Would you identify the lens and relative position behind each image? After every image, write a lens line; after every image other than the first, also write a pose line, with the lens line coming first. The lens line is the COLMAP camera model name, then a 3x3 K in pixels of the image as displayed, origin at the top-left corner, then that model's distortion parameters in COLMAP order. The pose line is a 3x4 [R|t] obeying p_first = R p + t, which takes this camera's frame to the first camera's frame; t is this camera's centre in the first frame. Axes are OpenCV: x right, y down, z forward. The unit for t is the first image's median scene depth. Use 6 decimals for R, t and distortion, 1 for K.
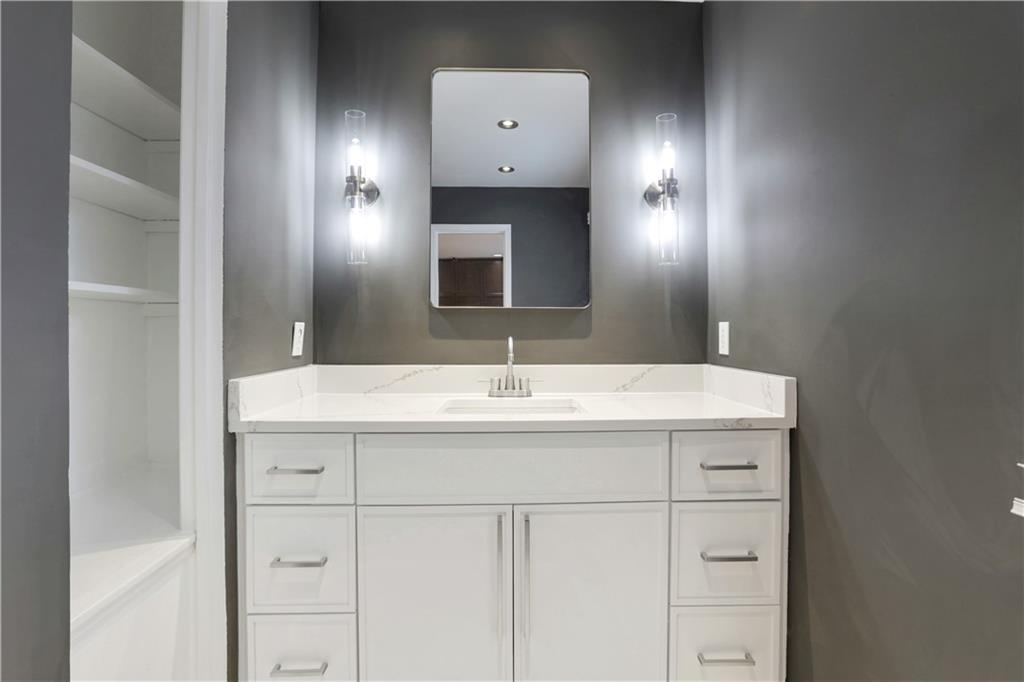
lens RADIAL K [[525.1, 0, 552.7], [0, 525.1, 326.2], [0, 0, 1]] dist [-0.054675, 0.001894]
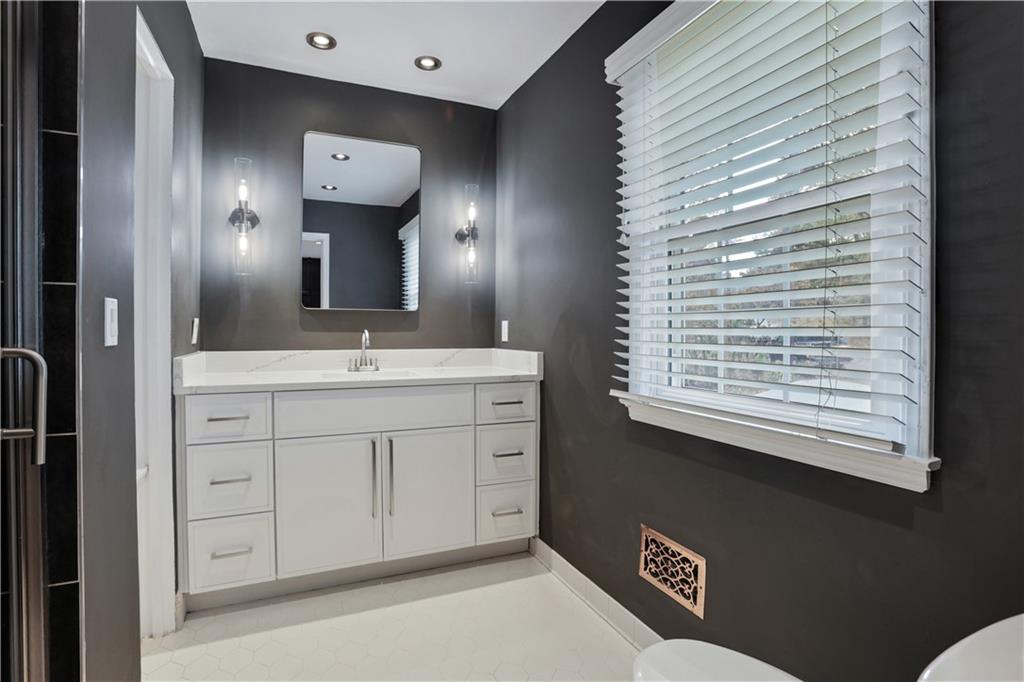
lens RADIAL K [[490.0, 0, 509.6], [0, 490.0, 332.1], [0, 0, 1]] dist [-0.048561, 0.001450]
pose [[0.949034, 0.003736, 0.315152, -0.137651], [-0.008423, 0.999873, 0.013510, 0.005645], [-0.315062, -0.015476, 0.948945, -0.443007]]
